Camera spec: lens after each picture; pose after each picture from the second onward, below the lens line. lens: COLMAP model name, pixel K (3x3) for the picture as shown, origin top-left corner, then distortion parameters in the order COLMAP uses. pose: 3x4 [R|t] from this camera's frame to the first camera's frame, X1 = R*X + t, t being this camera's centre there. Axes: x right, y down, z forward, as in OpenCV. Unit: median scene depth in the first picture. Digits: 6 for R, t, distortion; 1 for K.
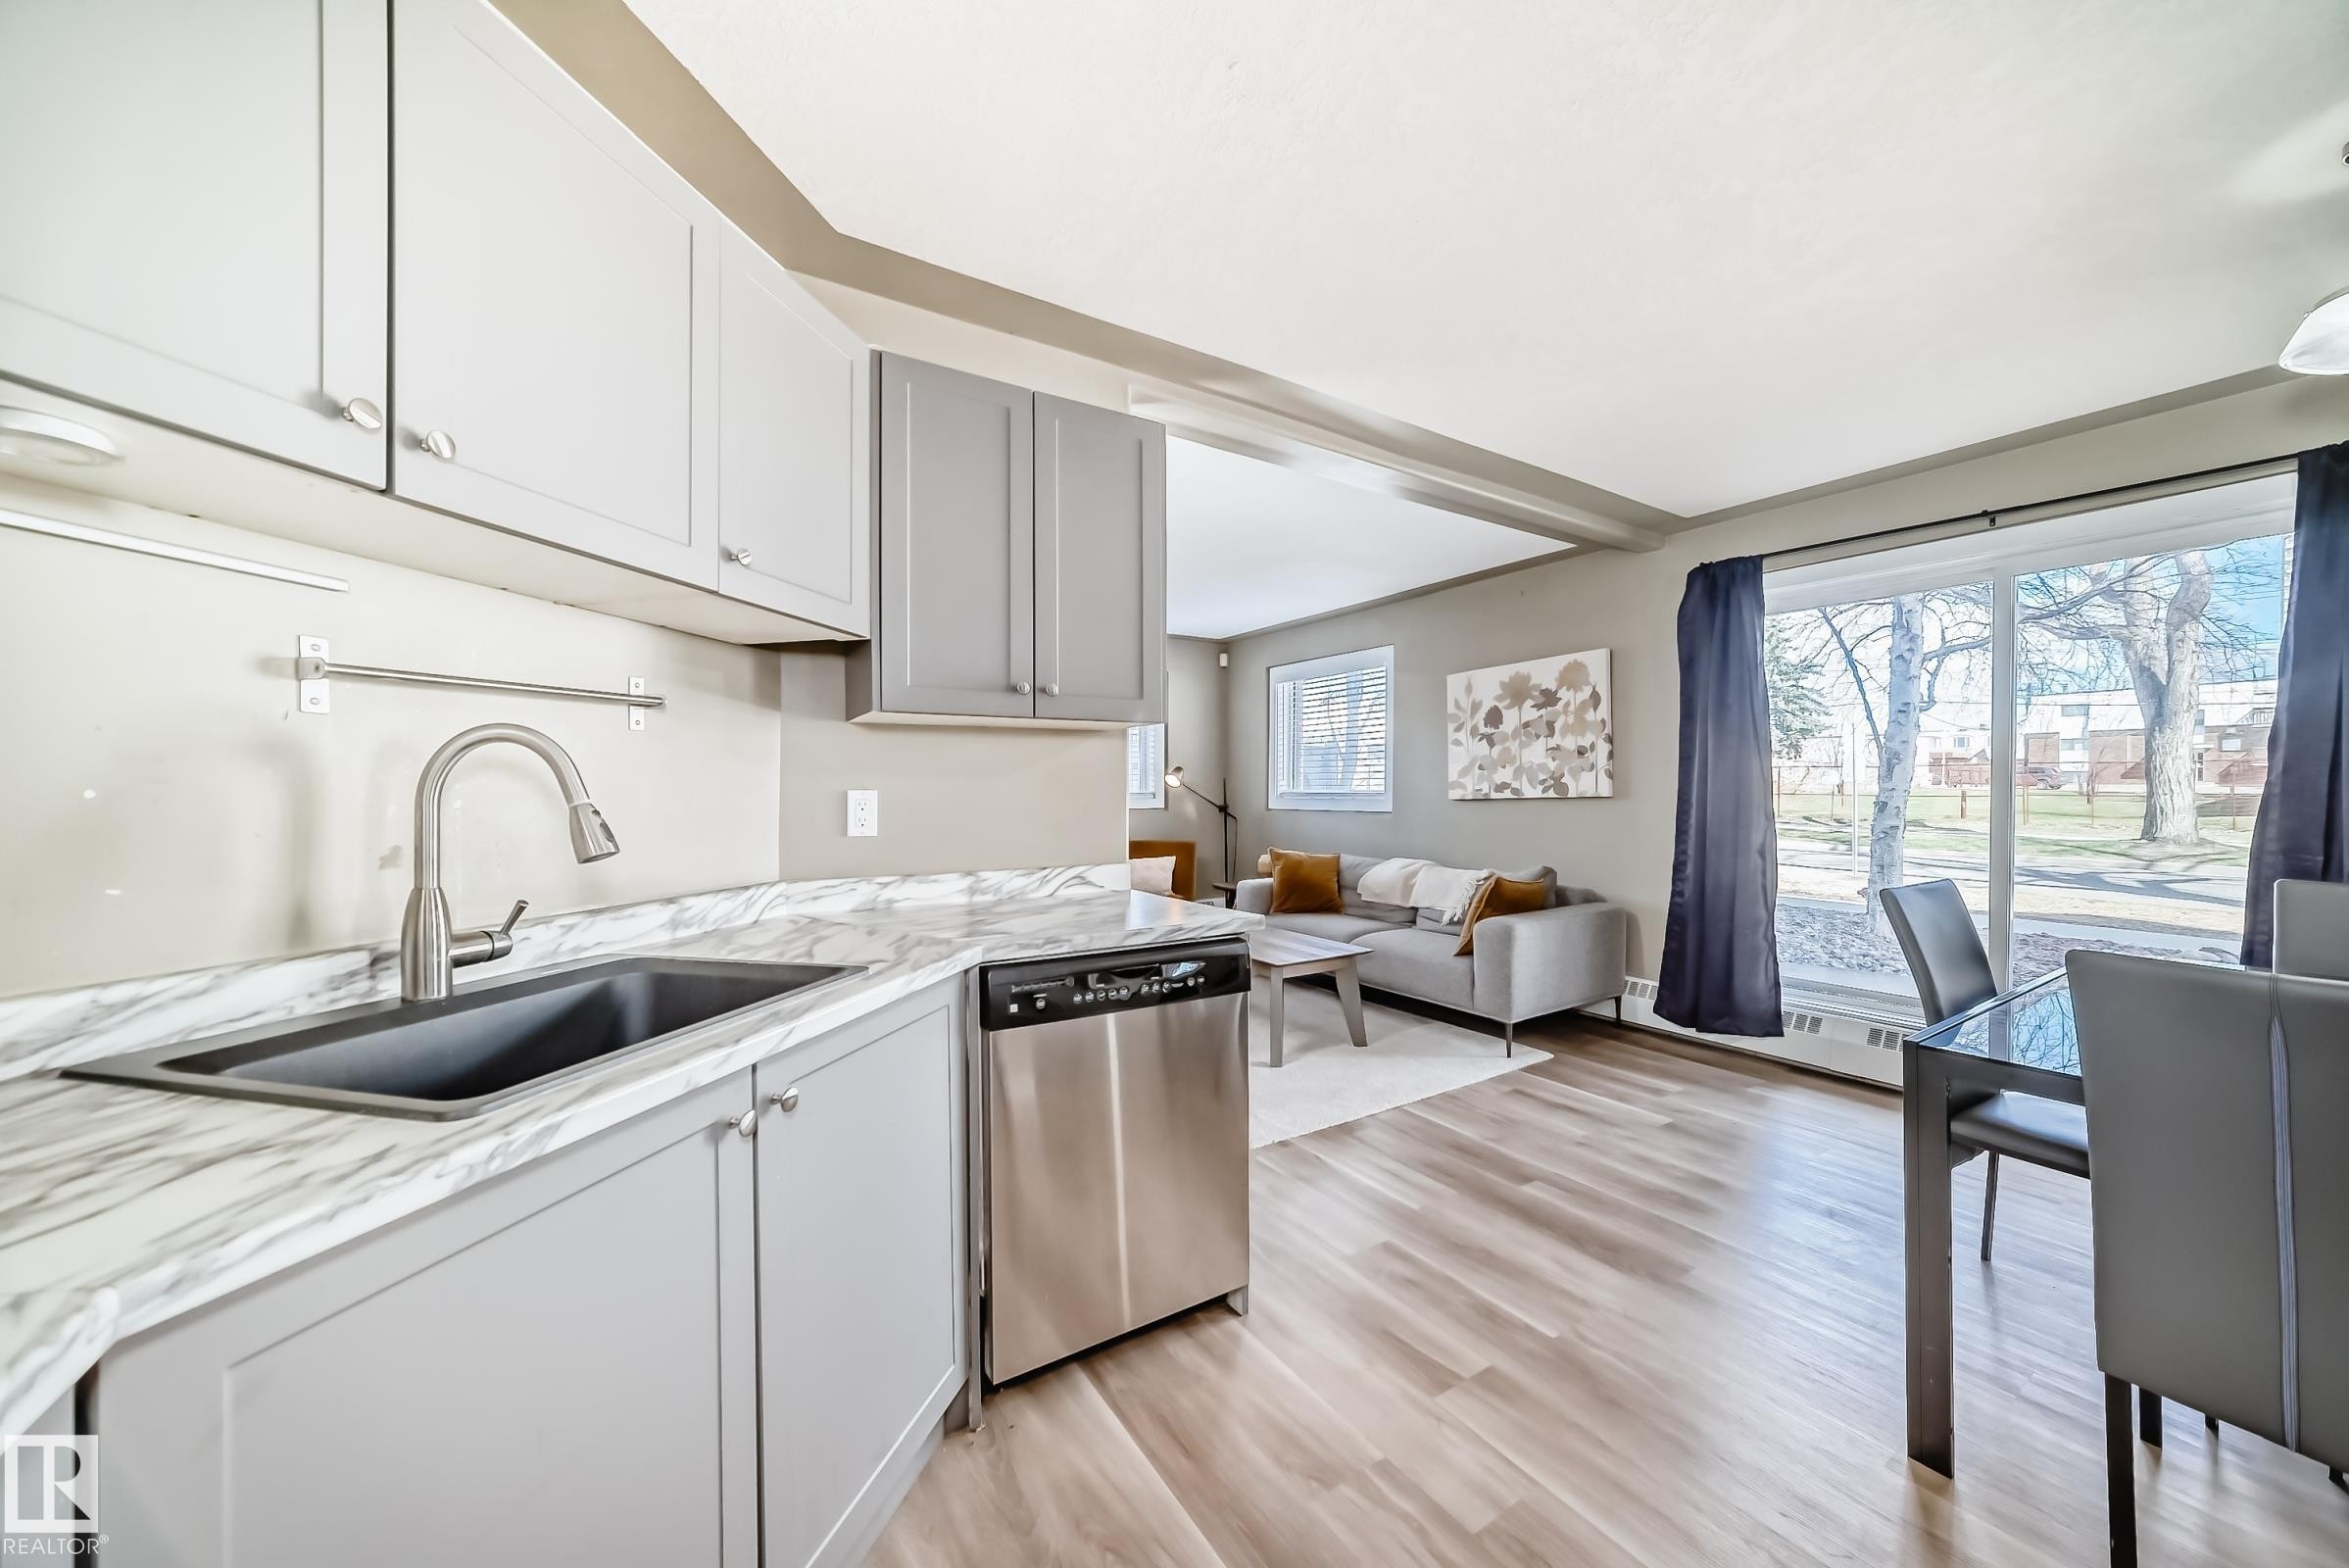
lens RADIAL K [[823.1, 0, 1181.5], [0, 823.1, 797.7], [0, 0, 1]] dist [-0.031199, 0.009358]
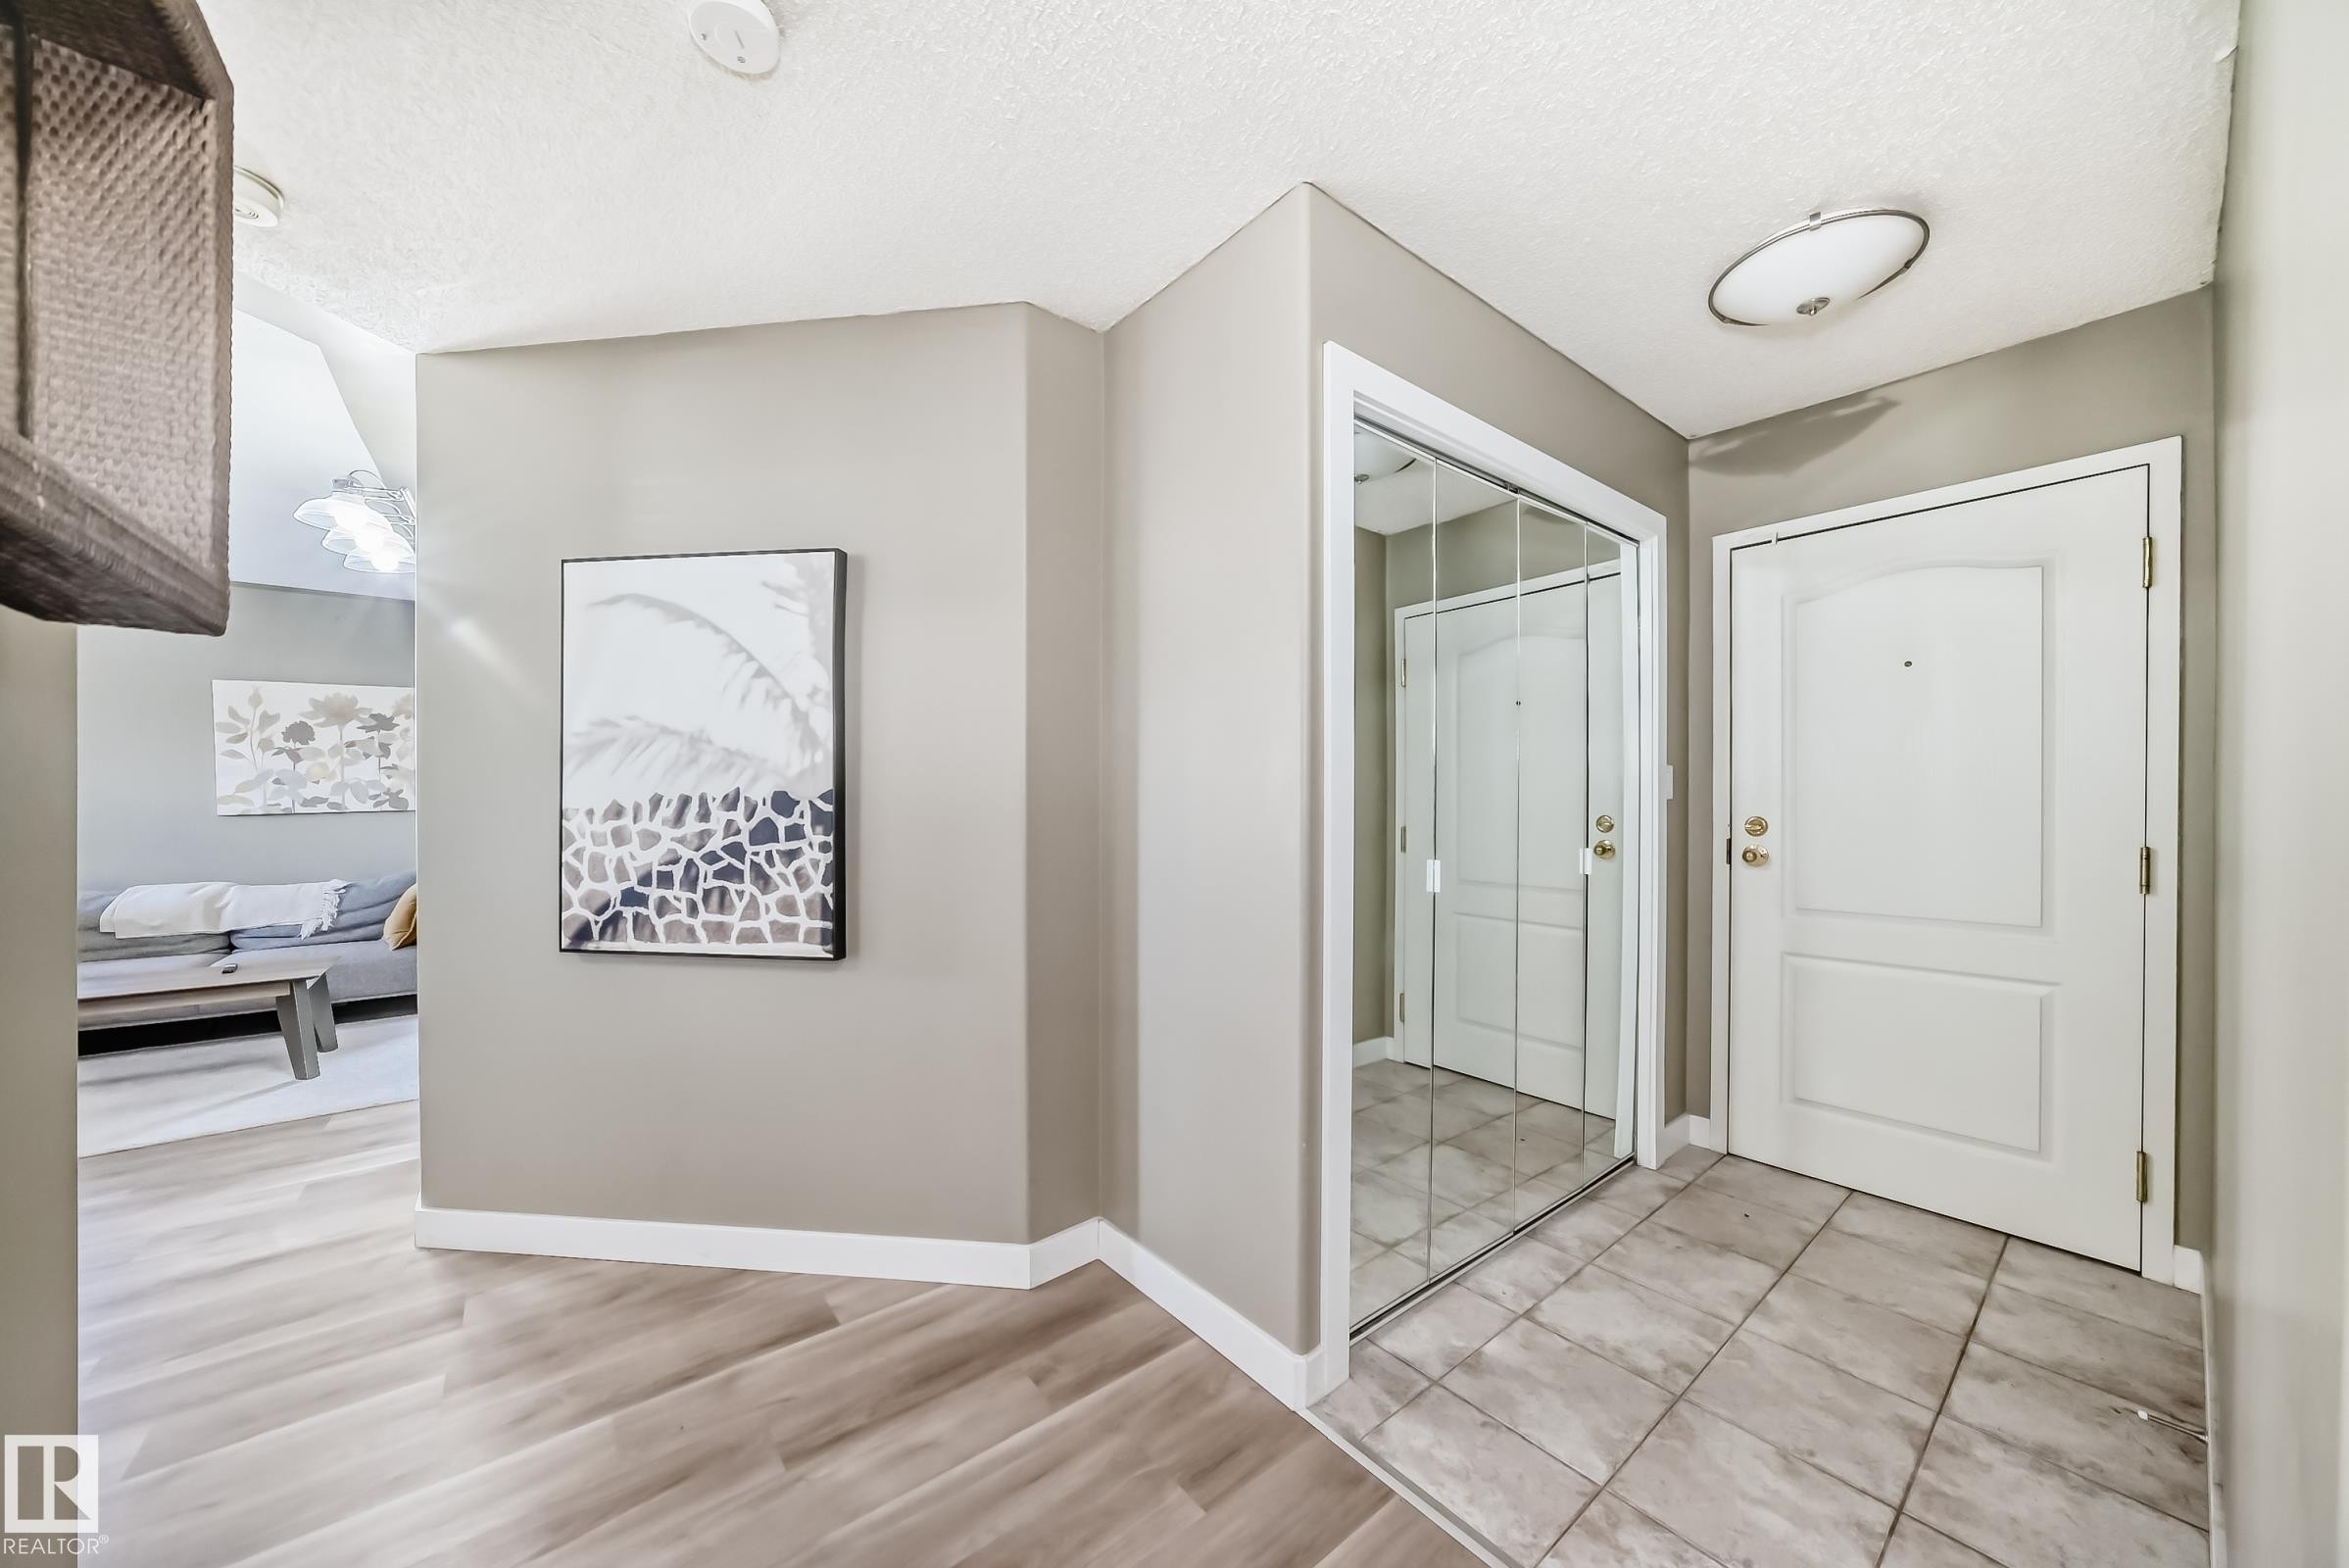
lens RADIAL K [[823.1, 0, 1181.5], [0, 823.1, 797.7], [0, 0, 1]] dist [-0.031199, 0.009358]
pose [[-0.108372, 0.000908, 0.994110, -0.764277], [0.012493, 0.999922, 0.000449, -0.004845], [-0.994032, 0.012468, -0.108375, 0.024486]]
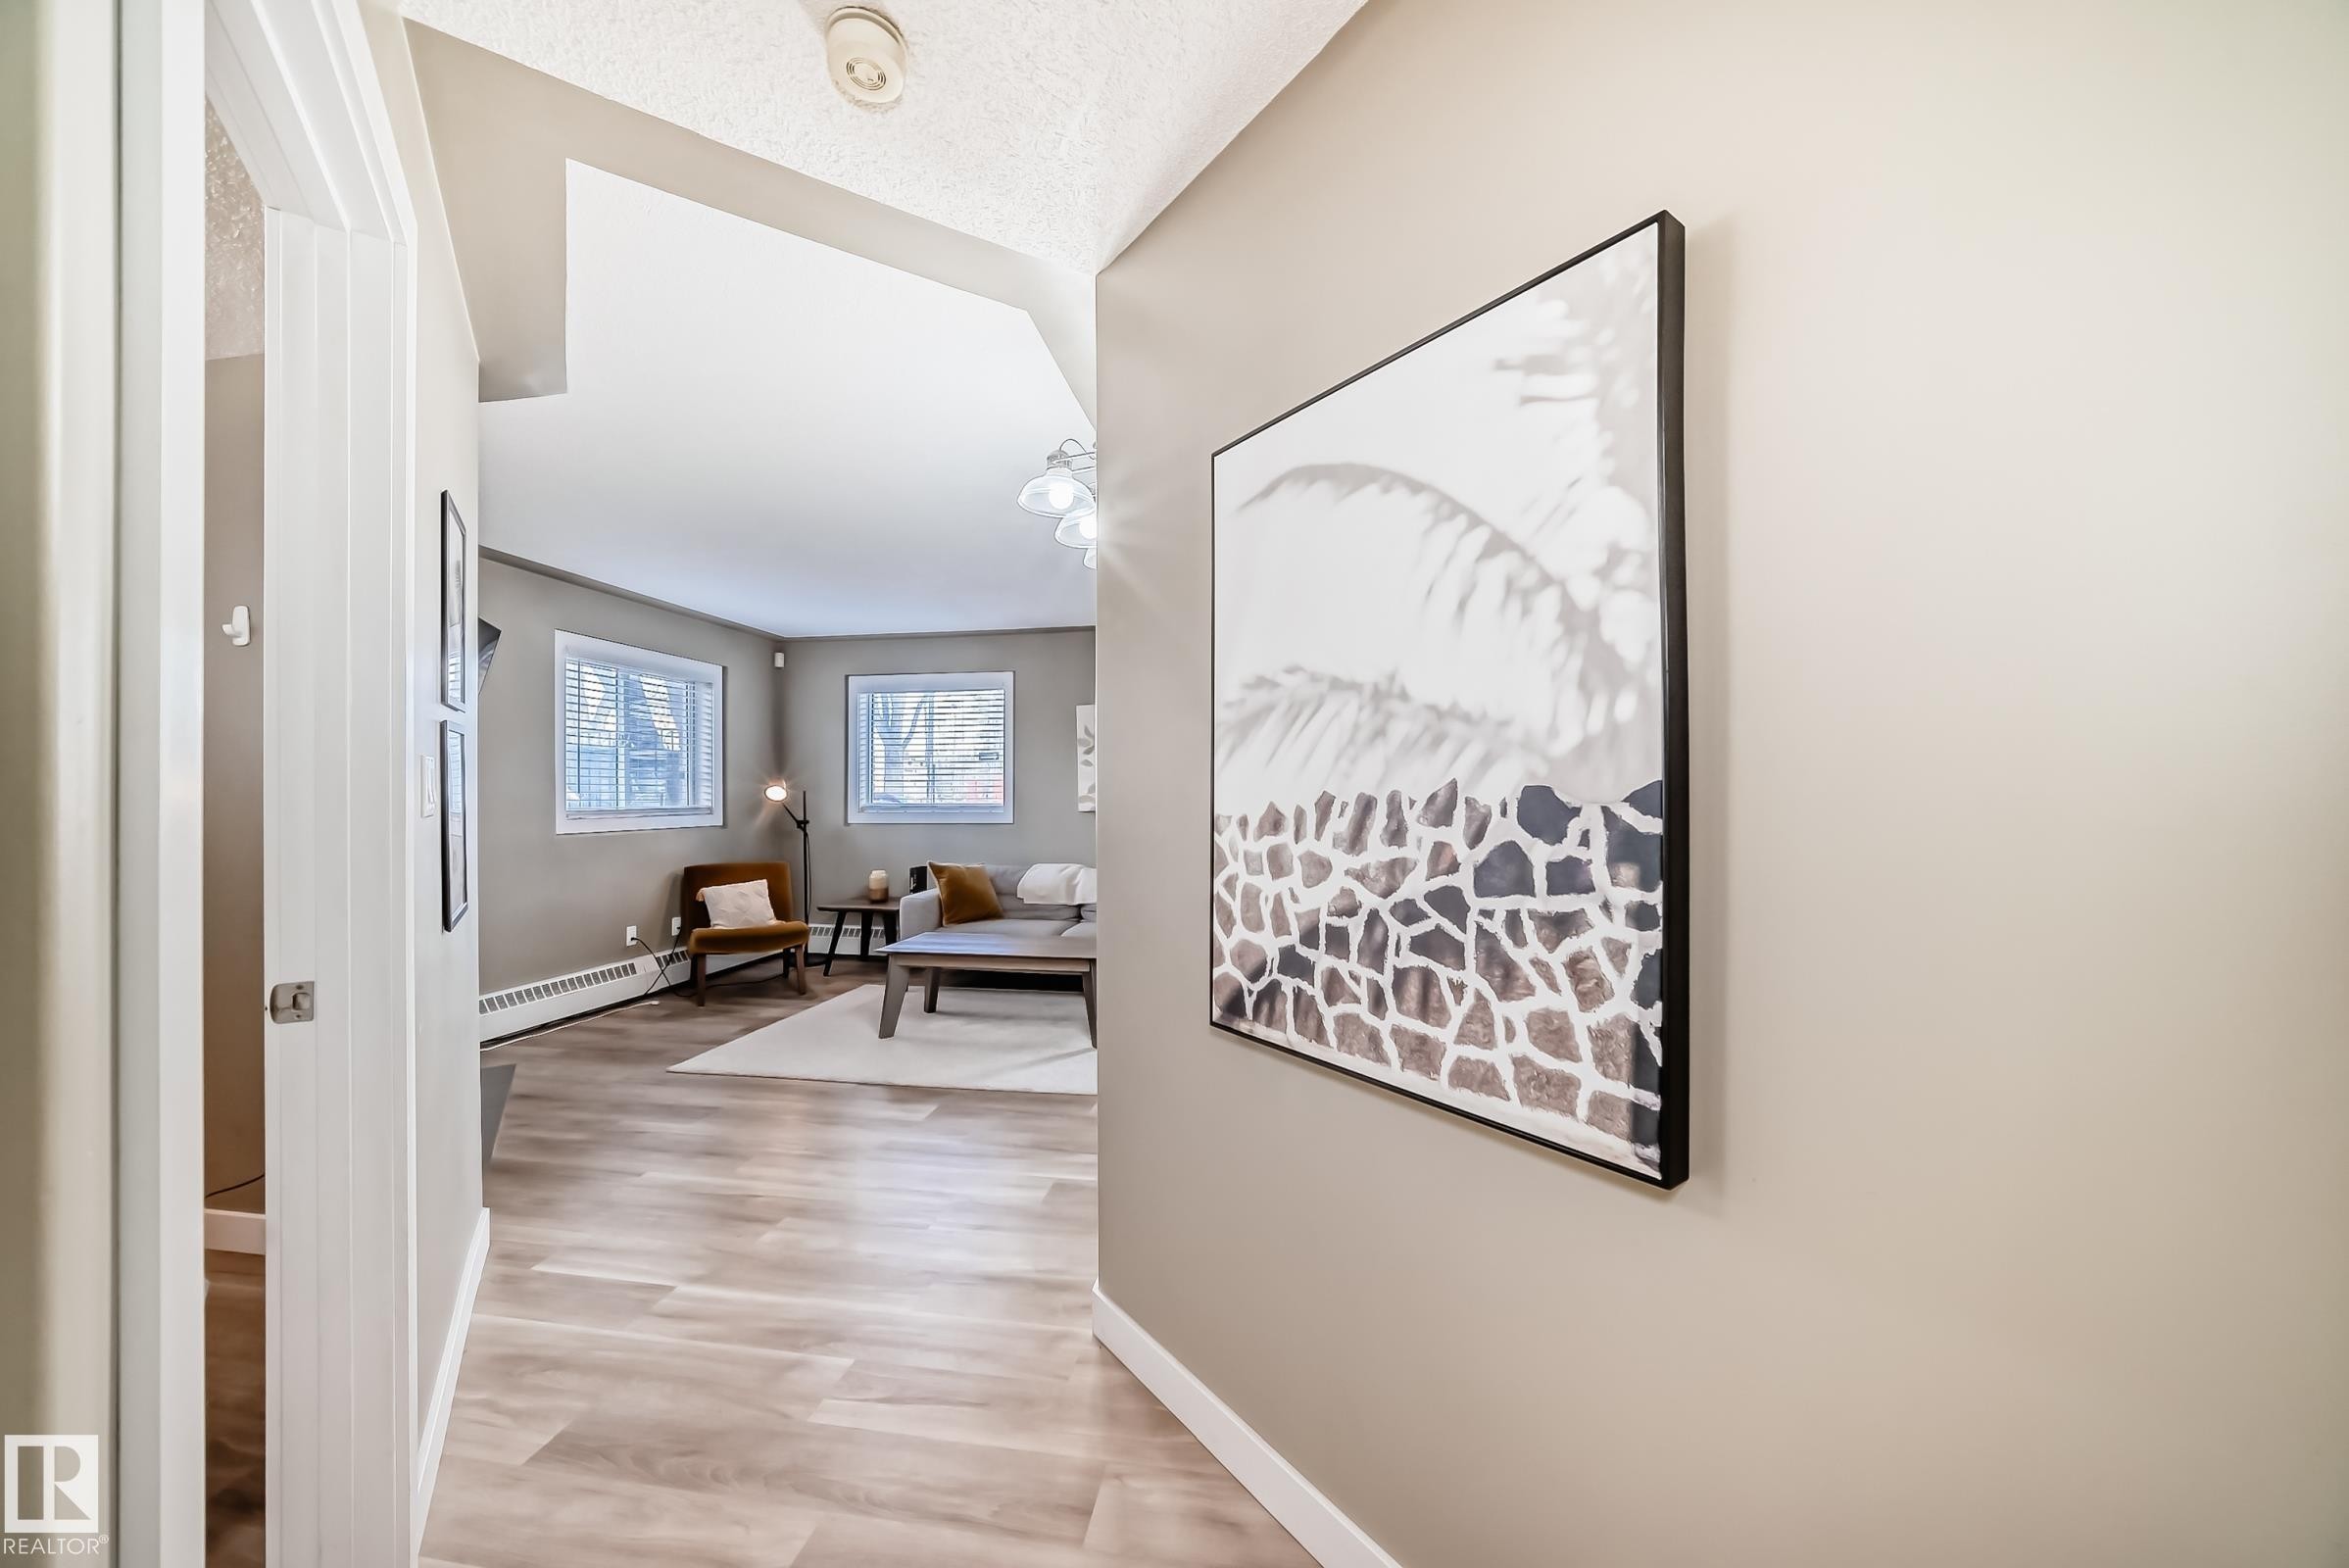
lens RADIAL K [[823.1, 0, 1181.5], [0, 823.1, 797.7], [0, 0, 1]] dist [-0.031199, 0.009358]
pose [[0.659952, -0.001478, 0.751306, -0.515734], [0.010850, 0.999913, -0.007564, -0.007465], [-0.751229, 0.013144, 0.659910, 0.123477]]
